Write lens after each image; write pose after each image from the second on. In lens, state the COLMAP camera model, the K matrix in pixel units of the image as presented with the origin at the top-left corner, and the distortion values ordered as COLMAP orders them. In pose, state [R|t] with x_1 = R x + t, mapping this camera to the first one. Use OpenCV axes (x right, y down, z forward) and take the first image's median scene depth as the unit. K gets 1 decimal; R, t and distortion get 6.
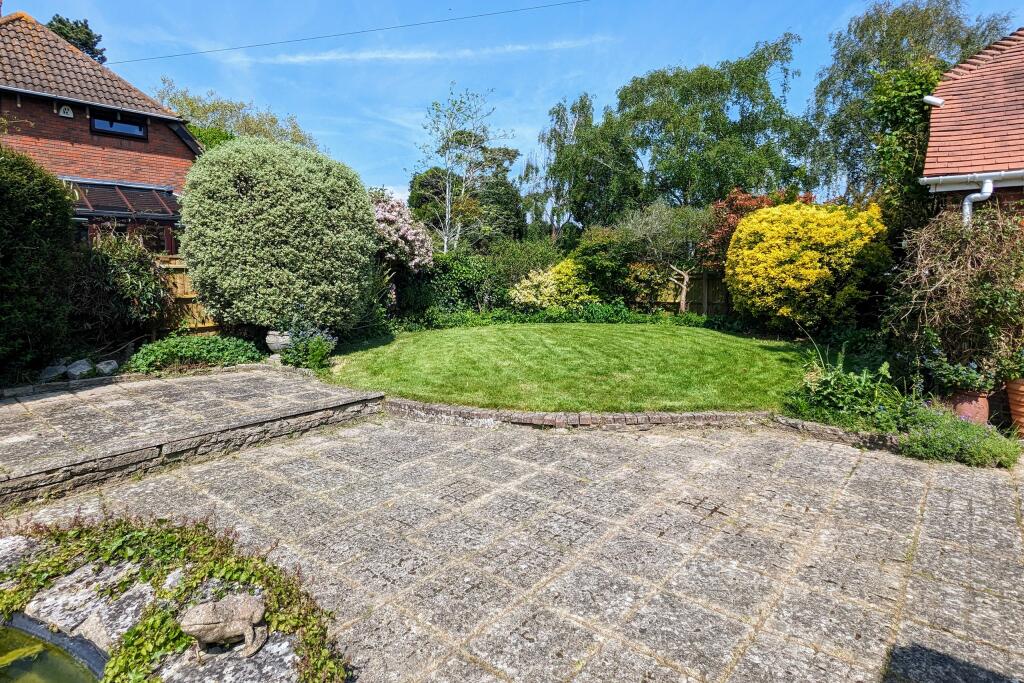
lens RADIAL K [[556.5, 0, 511.1], [0, 556.5, 294.0], [0, 0, 1]] dist [-0.001376, 0.000381]
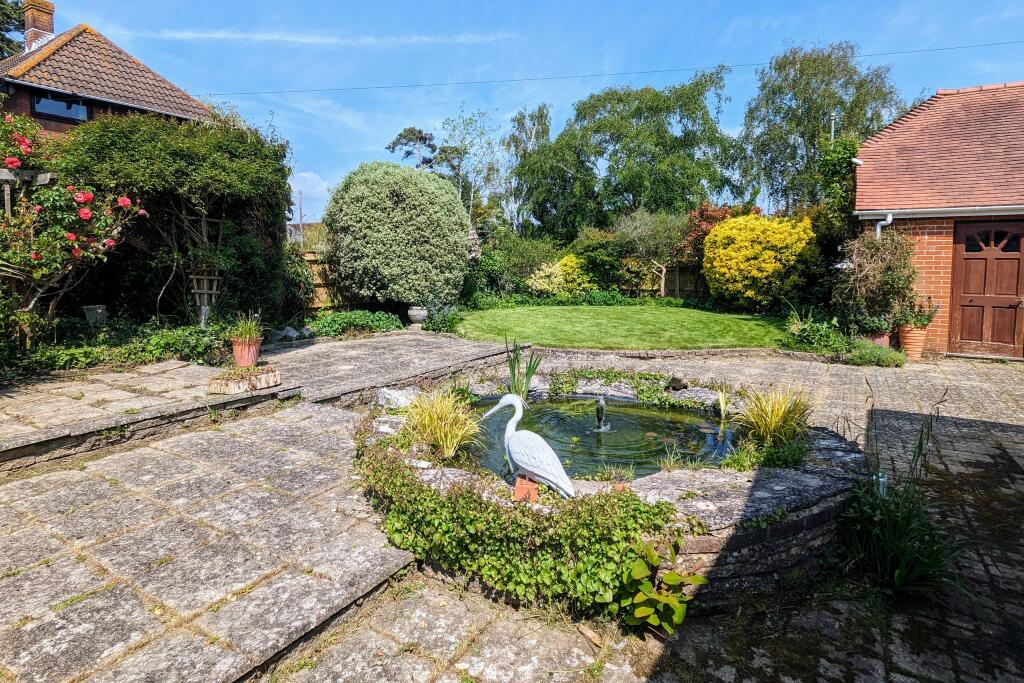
lens RADIAL K [[556.5, 0, 511.1], [0, 556.5, 294.0], [0, 0, 1]] dist [-0.001376, 0.000381]
pose [[0.989720, -0.001934, 0.143004, -0.305805], [0.000257, 0.999931, 0.011740, 0.015451], [-0.143016, -0.011582, 0.989653, -0.303277]]
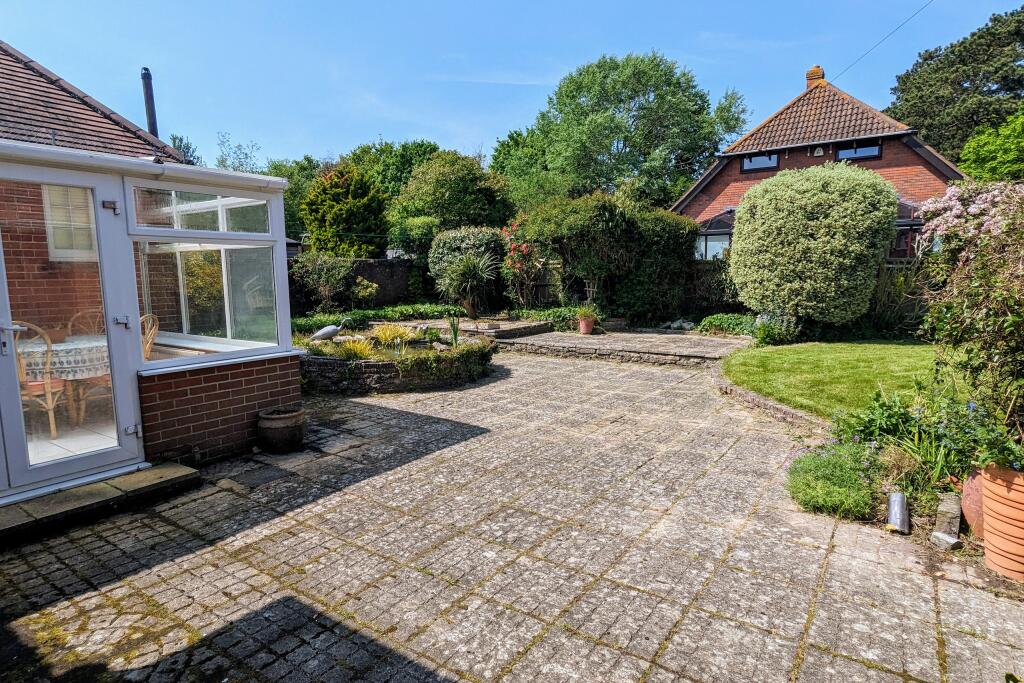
lens RADIAL K [[552.6, 0, 512.0], [0, 552.6, 341.5], [0, 0, 1]] dist [0.000438, 0.000108]
pose [[0.084044, 0.127749, -0.988239, 0.709139], [-0.037442, 0.991453, 0.124980, -0.013767], [0.995758, 0.026498, 0.088109, 0.200882]]
